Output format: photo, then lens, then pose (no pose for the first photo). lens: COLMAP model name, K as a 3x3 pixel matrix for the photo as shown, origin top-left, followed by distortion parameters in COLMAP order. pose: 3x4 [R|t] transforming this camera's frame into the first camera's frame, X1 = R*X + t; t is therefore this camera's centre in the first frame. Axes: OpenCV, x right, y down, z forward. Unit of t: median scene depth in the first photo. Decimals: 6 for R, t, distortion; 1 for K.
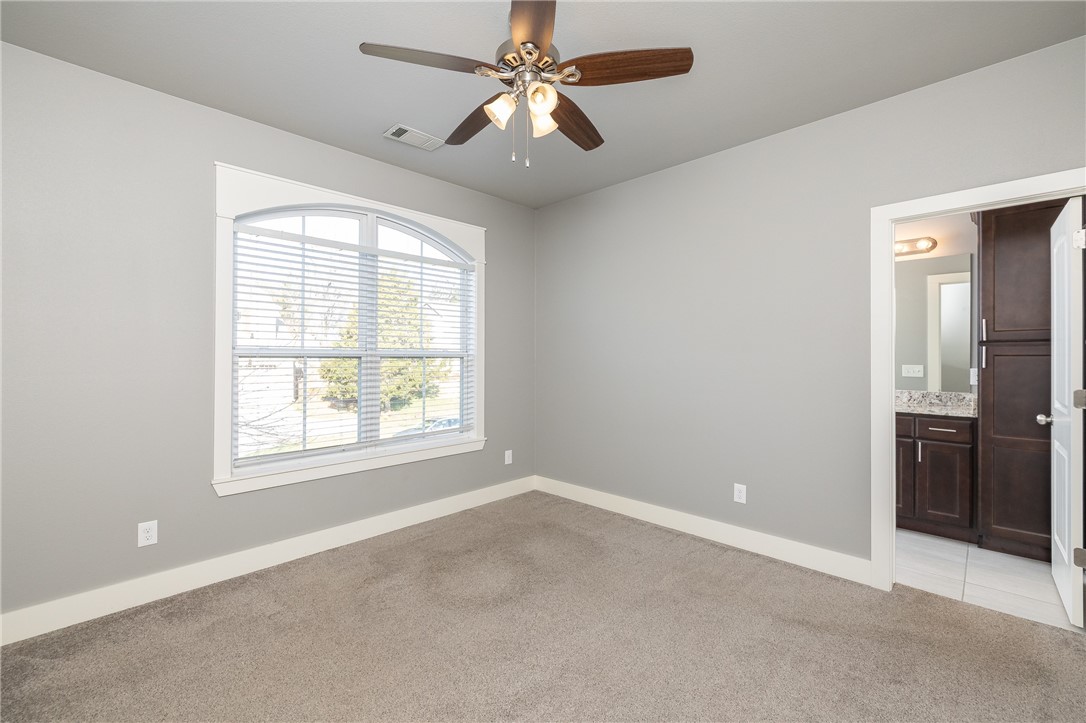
lens RADIAL K [[455.4, 0, 536.5], [0, 455.4, 359.0], [0, 0, 1]] dist [0.001617, -0.002691]
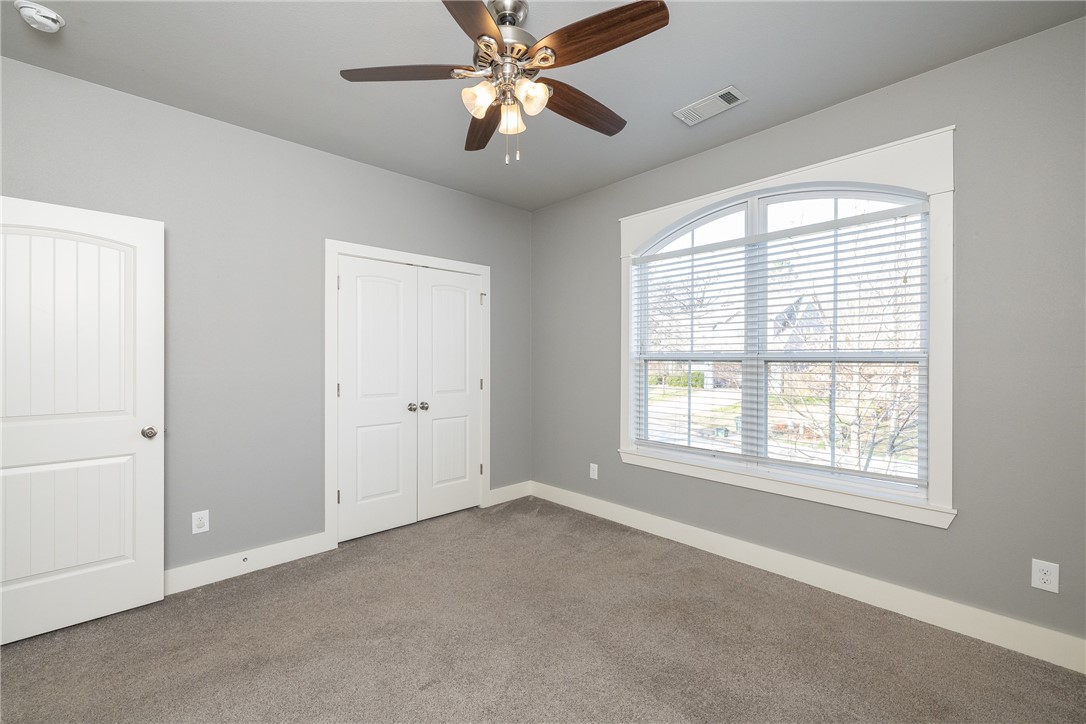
lens RADIAL K [[464.0, 0, 546.2], [0, 464.0, 363.3], [0, 0, 1]] dist [-0.000390, -0.000208]
pose [[-0.035084, 0.009261, -0.999341, 0.559782], [-0.005161, 0.999942, 0.009448, -0.005833], [0.999371, 0.005489, -0.035034, 0.650839]]
